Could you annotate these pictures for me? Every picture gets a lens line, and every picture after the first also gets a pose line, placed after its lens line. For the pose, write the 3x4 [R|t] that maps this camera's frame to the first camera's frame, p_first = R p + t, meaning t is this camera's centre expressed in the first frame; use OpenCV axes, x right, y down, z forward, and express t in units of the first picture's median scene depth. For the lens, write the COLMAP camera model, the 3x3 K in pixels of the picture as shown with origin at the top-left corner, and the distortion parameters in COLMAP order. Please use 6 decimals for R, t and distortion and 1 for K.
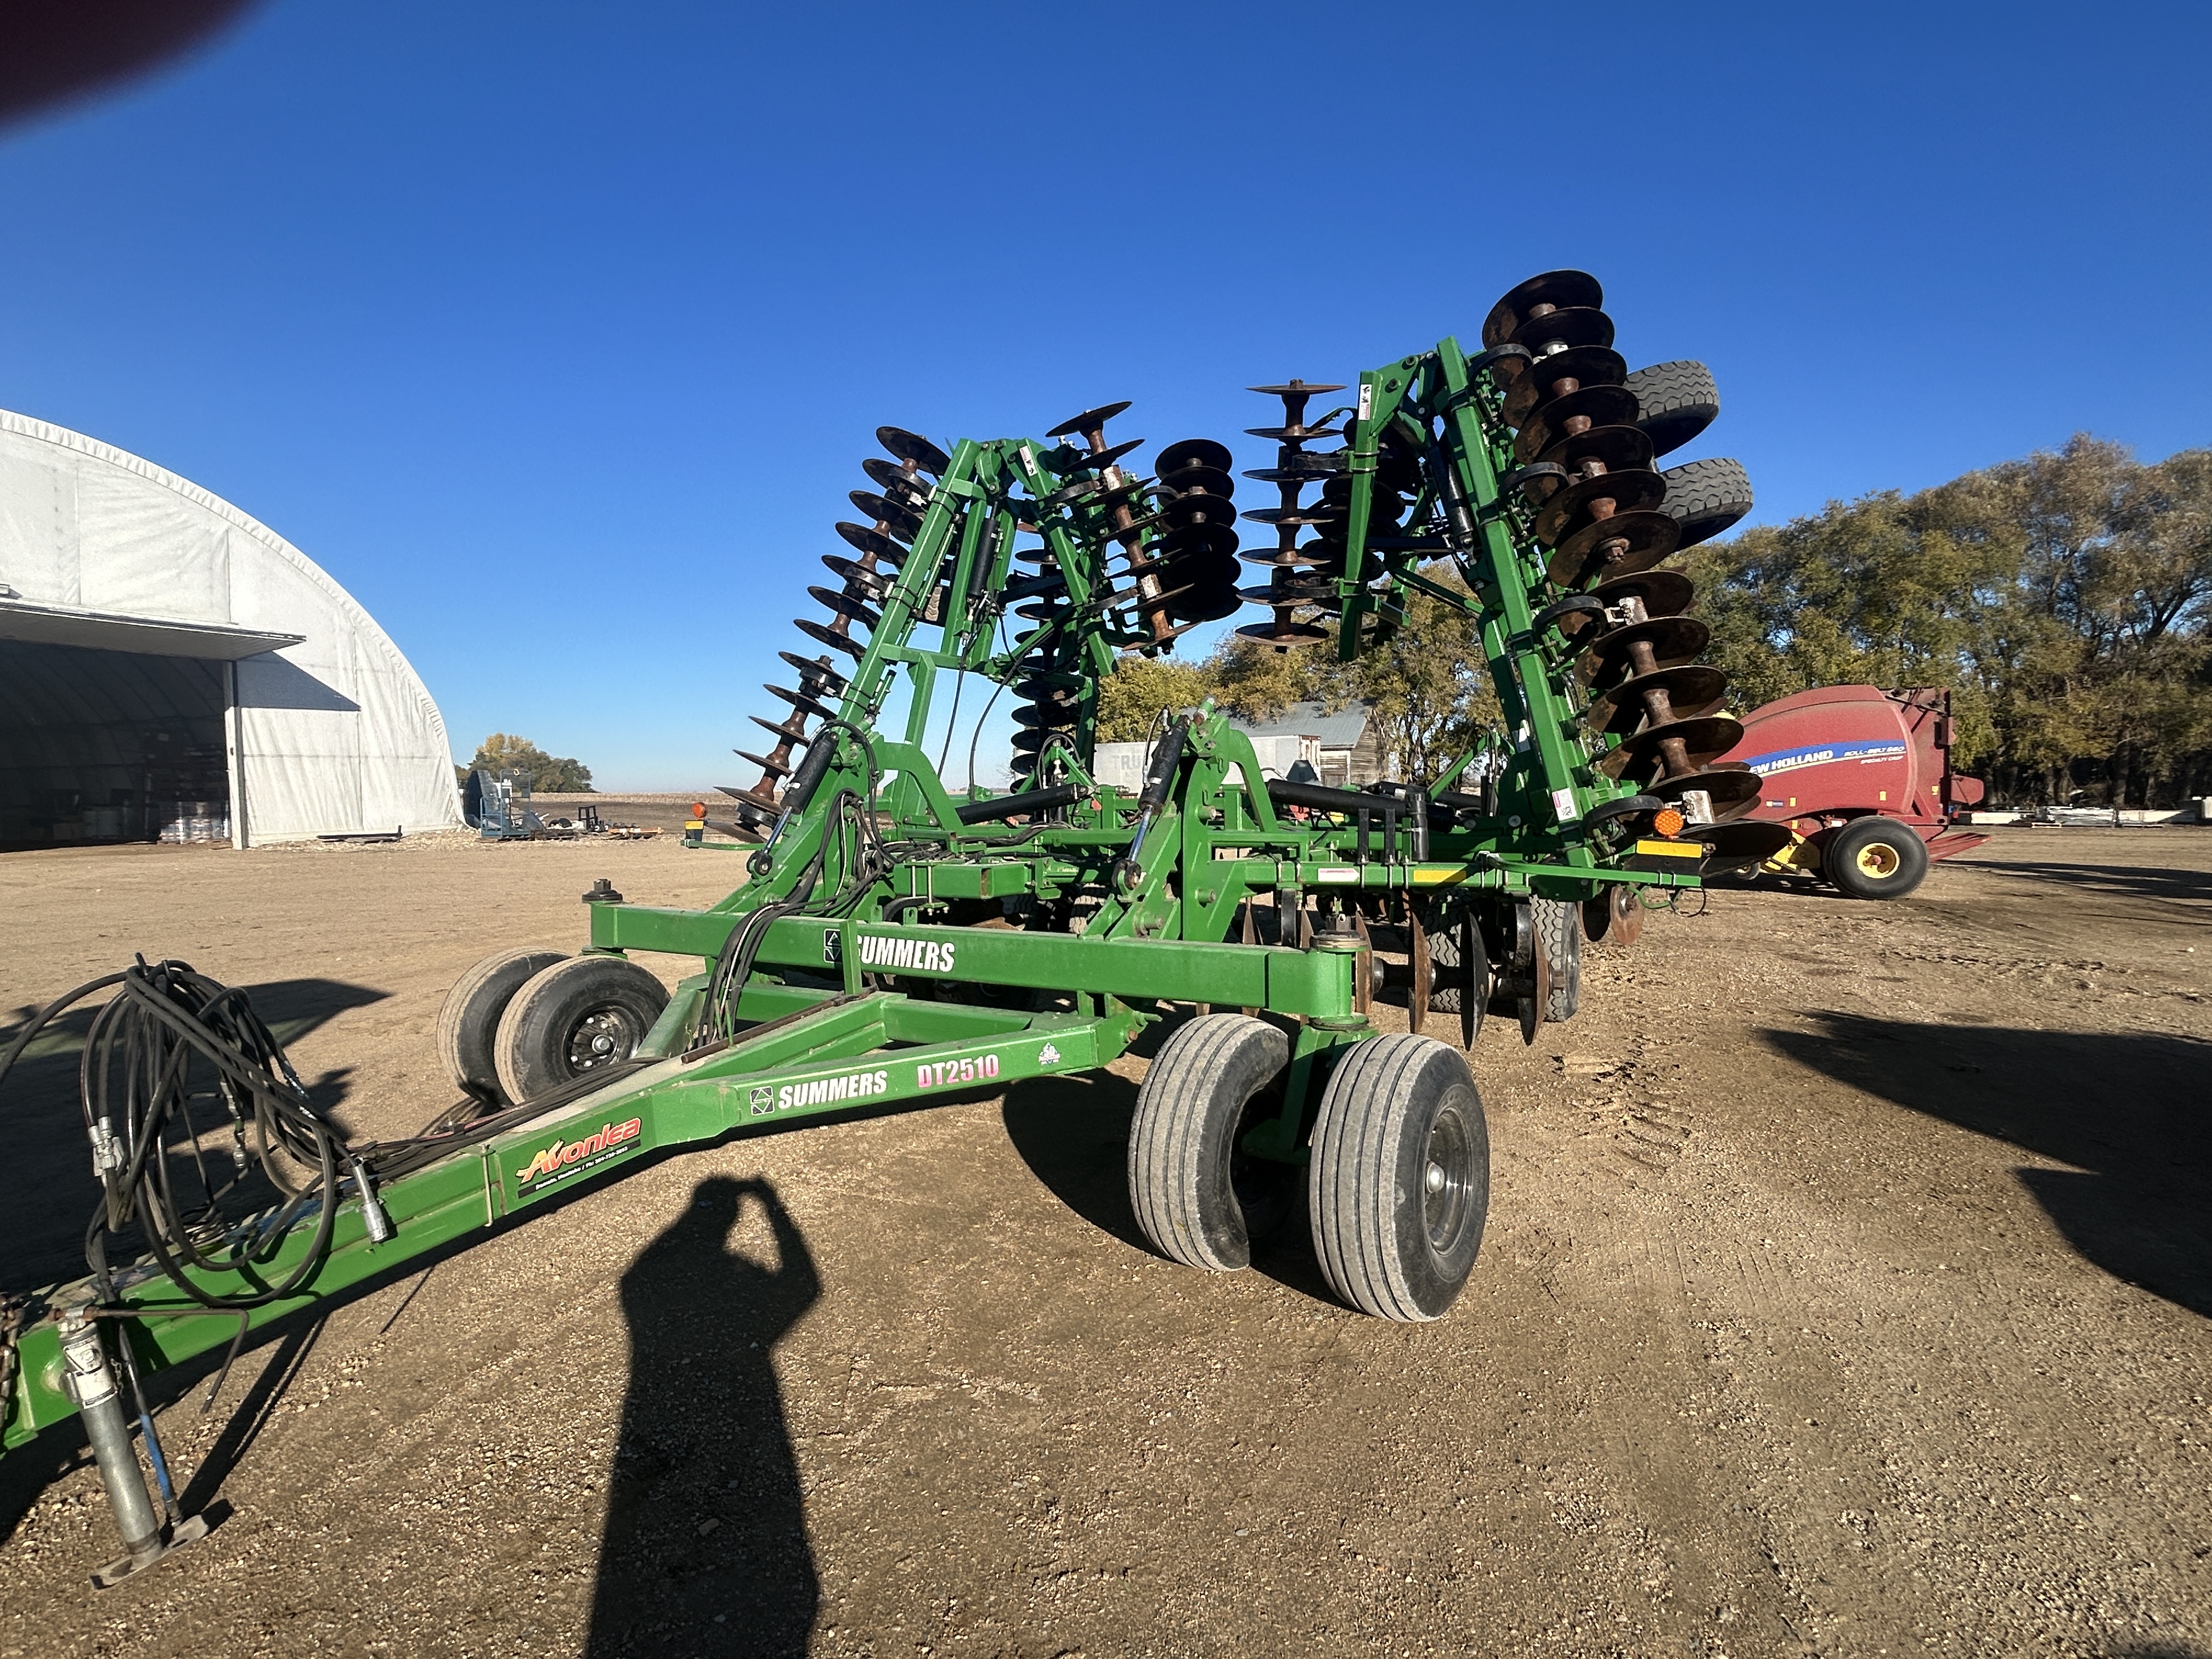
lens RADIAL K [[1110.2, 0, 1106.0], [0, 1110.2, 829.5], [0, 0, 1]] dist [-0.004792, 0.000922]
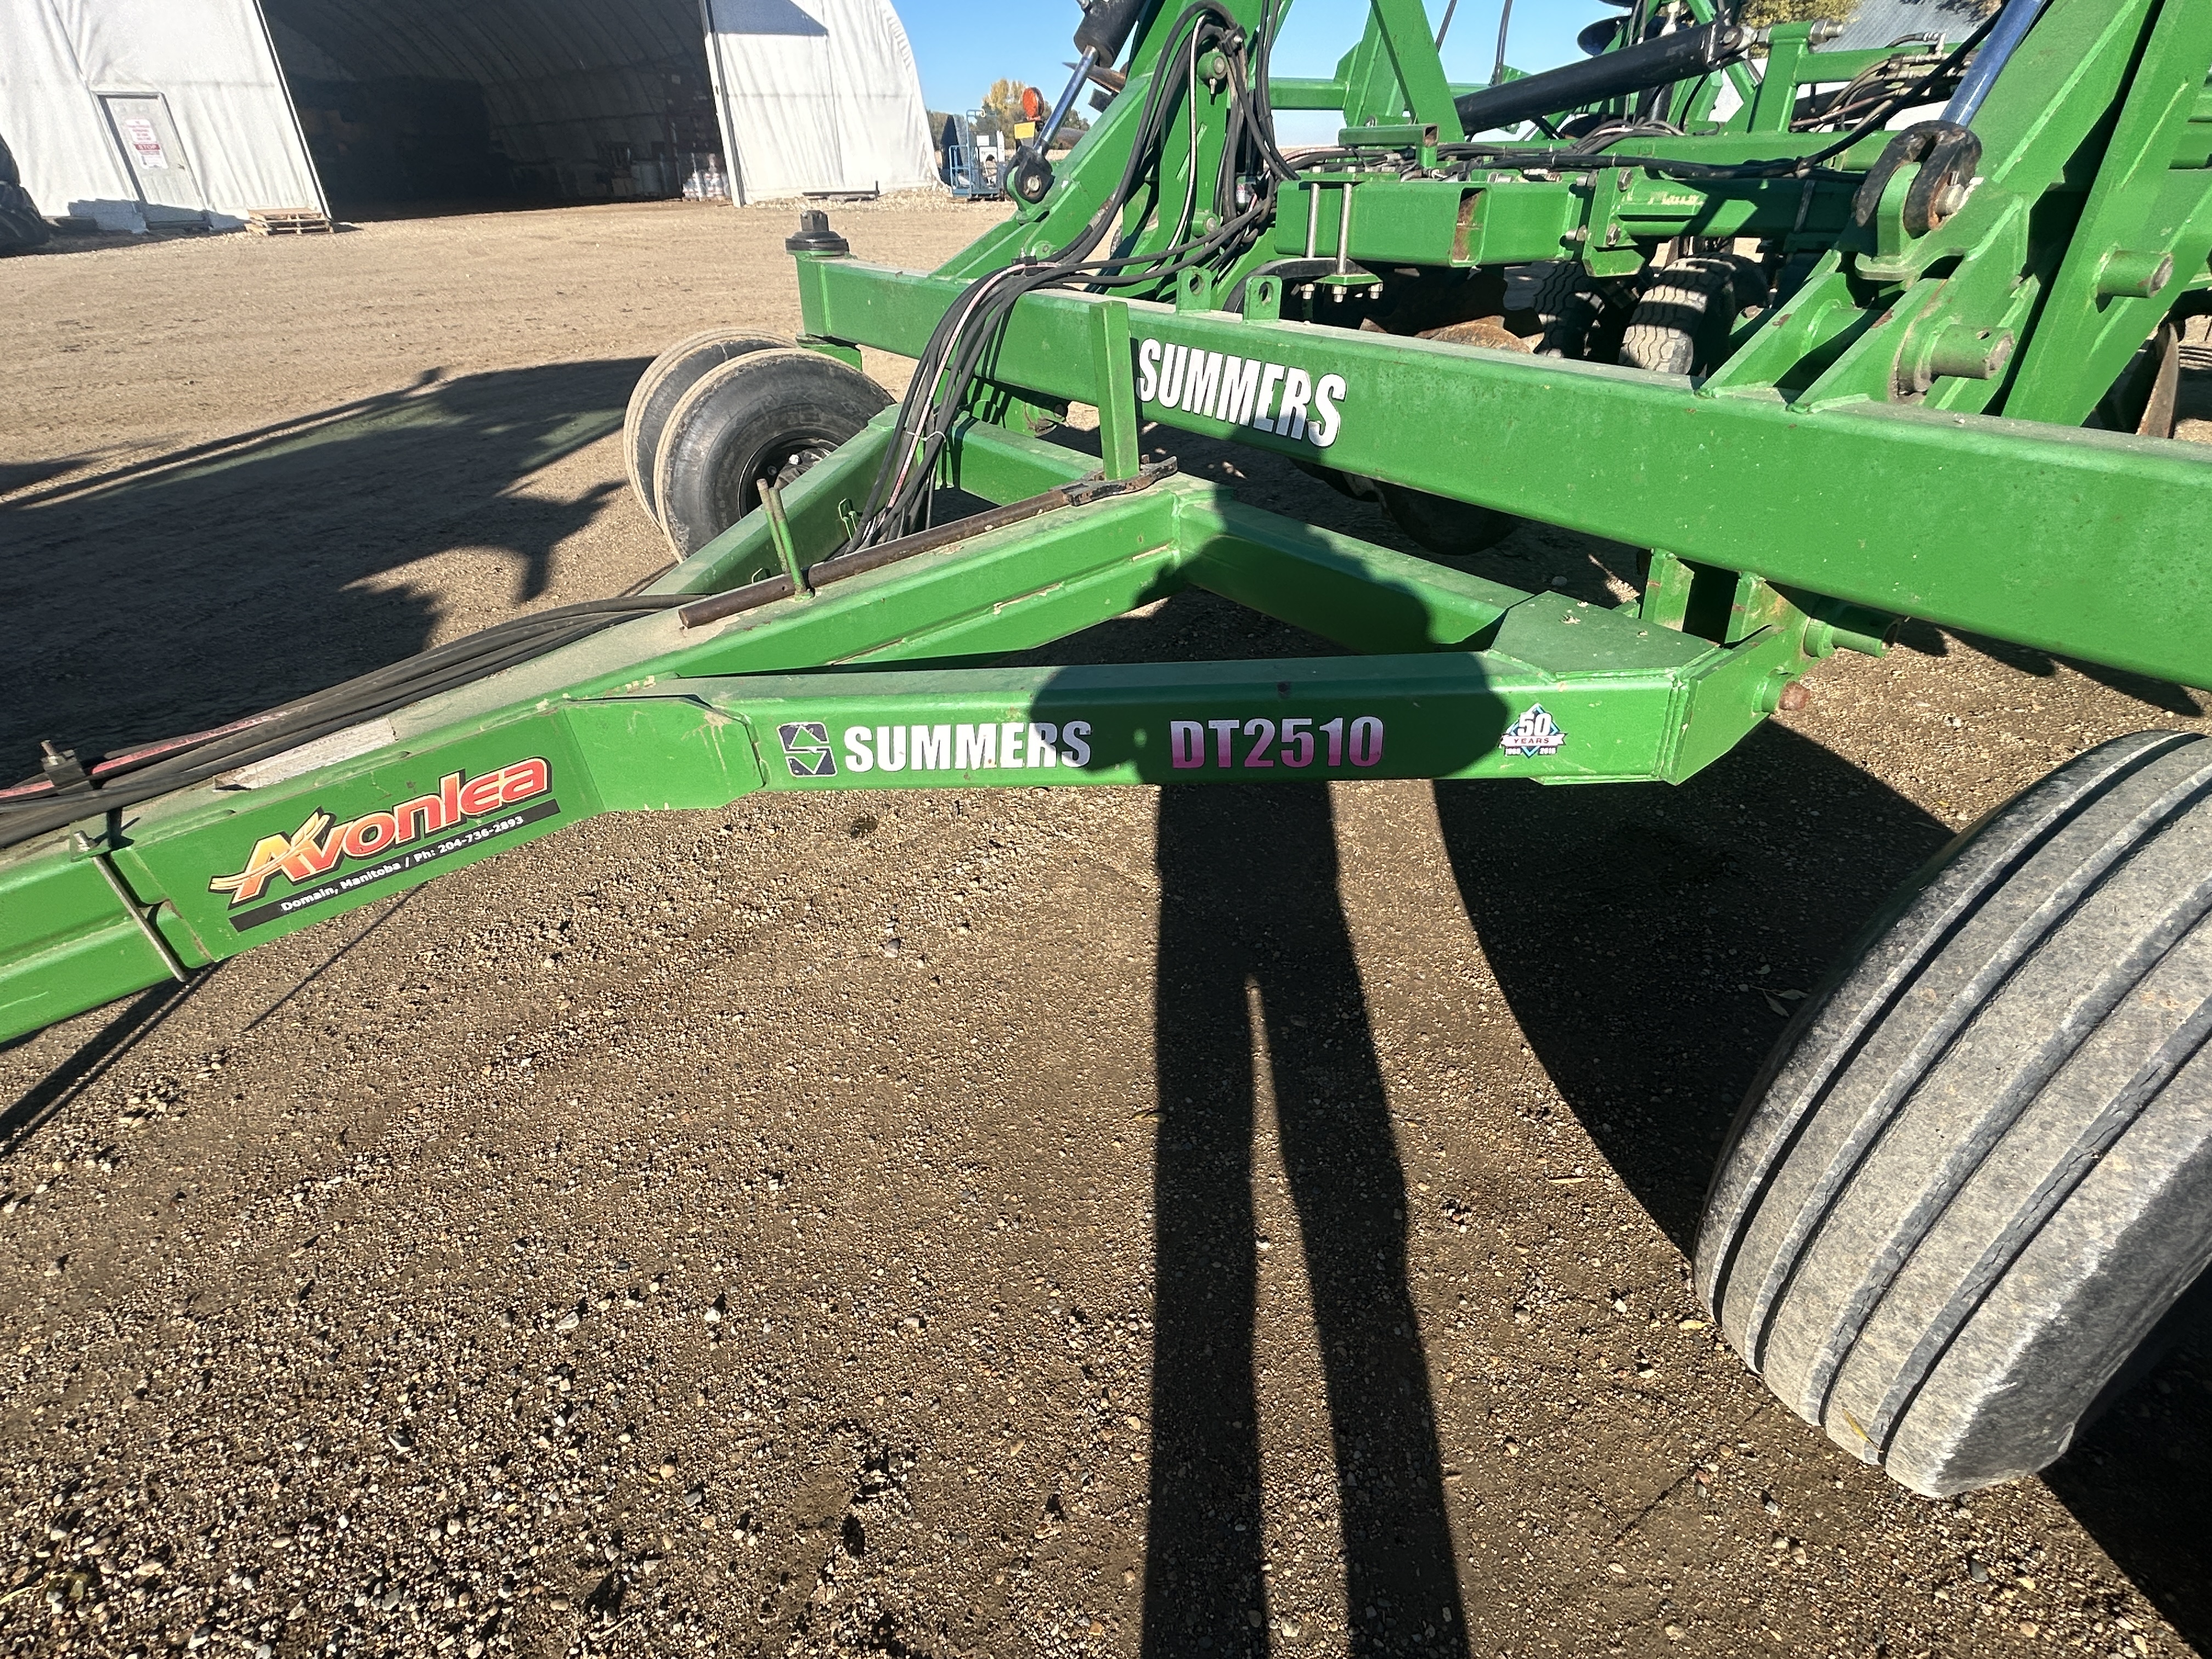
lens RADIAL K [[1102.2, 0, 1112.0], [0, 1102.2, 816.6], [0, 0, 1]] dist [-0.003985, 0.000330]
pose [[0.910549, 0.212266, -0.354745, -0.008040], [-0.013114, 0.872512, 0.488417, 0.010004], [0.413193, -0.440075, 0.797249, 0.120353]]
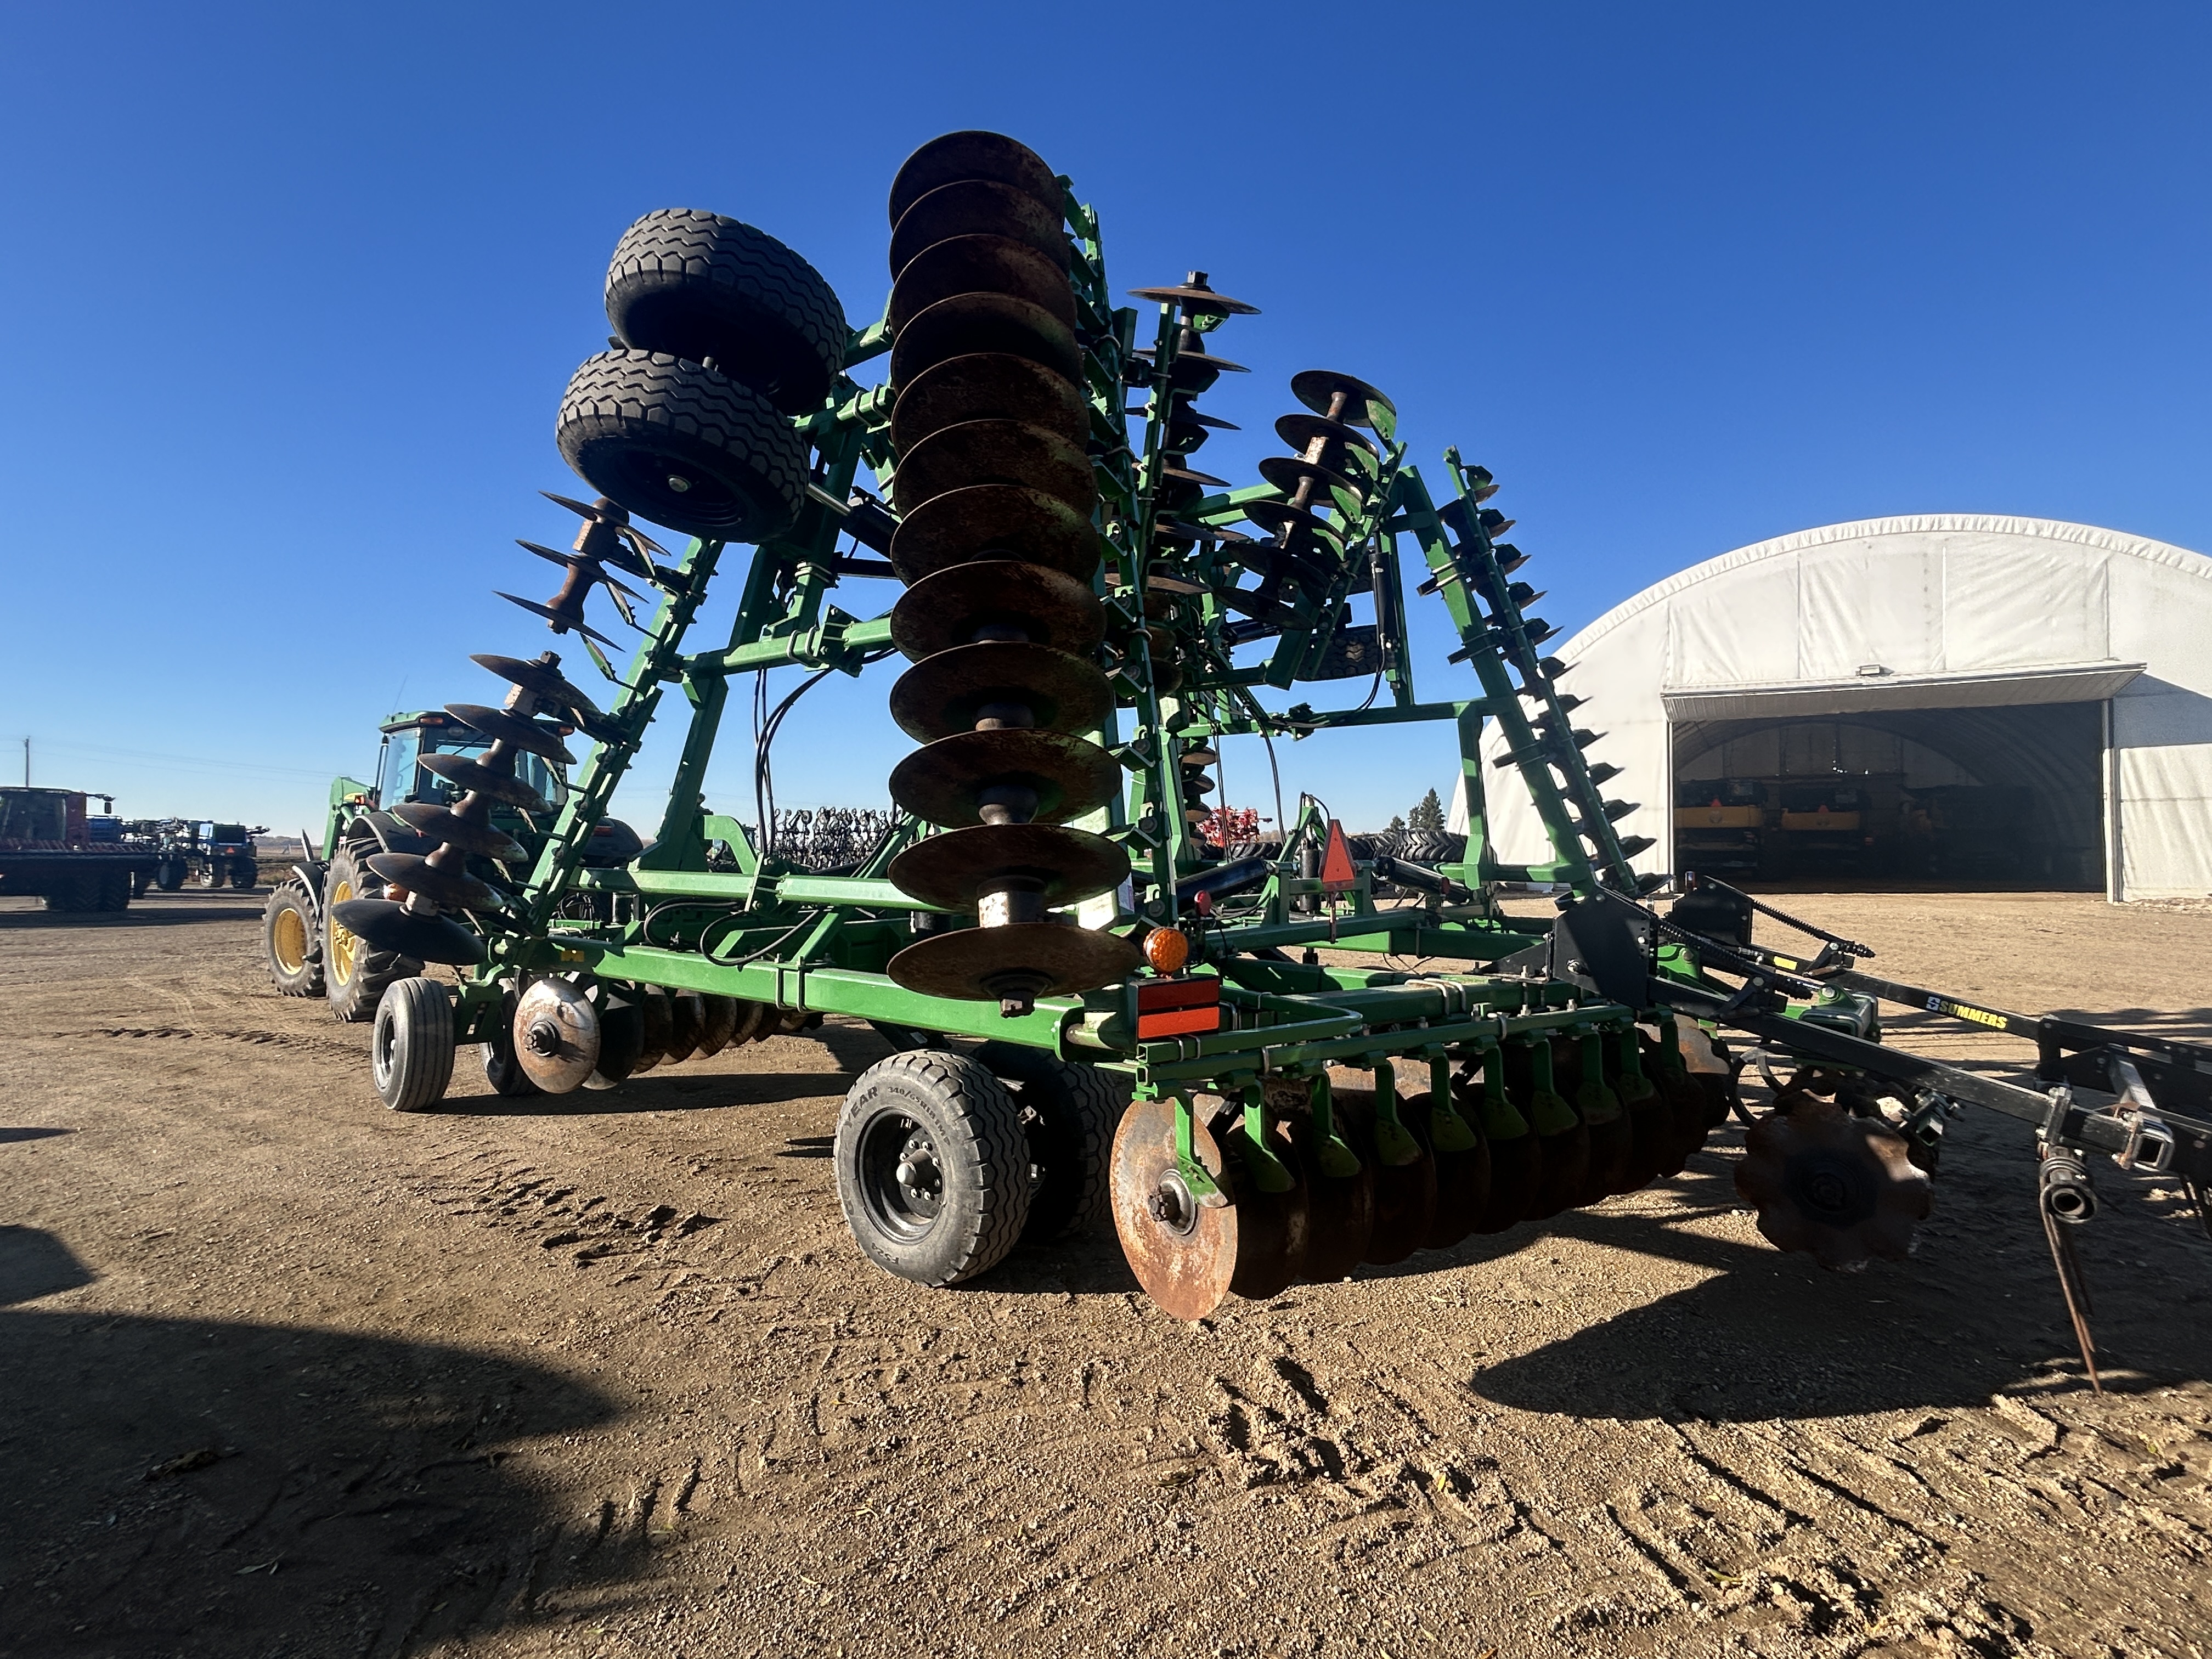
lens RADIAL K [[1102.2, 0, 1112.0], [0, 1102.2, 816.6], [0, 0, 1]] dist [-0.003985, 0.000330]
pose [[-0.147114, -0.006402, -0.989099, 0.278353], [-0.029661, 0.999558, -0.002058, -0.030816], [0.988675, 0.029035, -0.147239, 0.352862]]
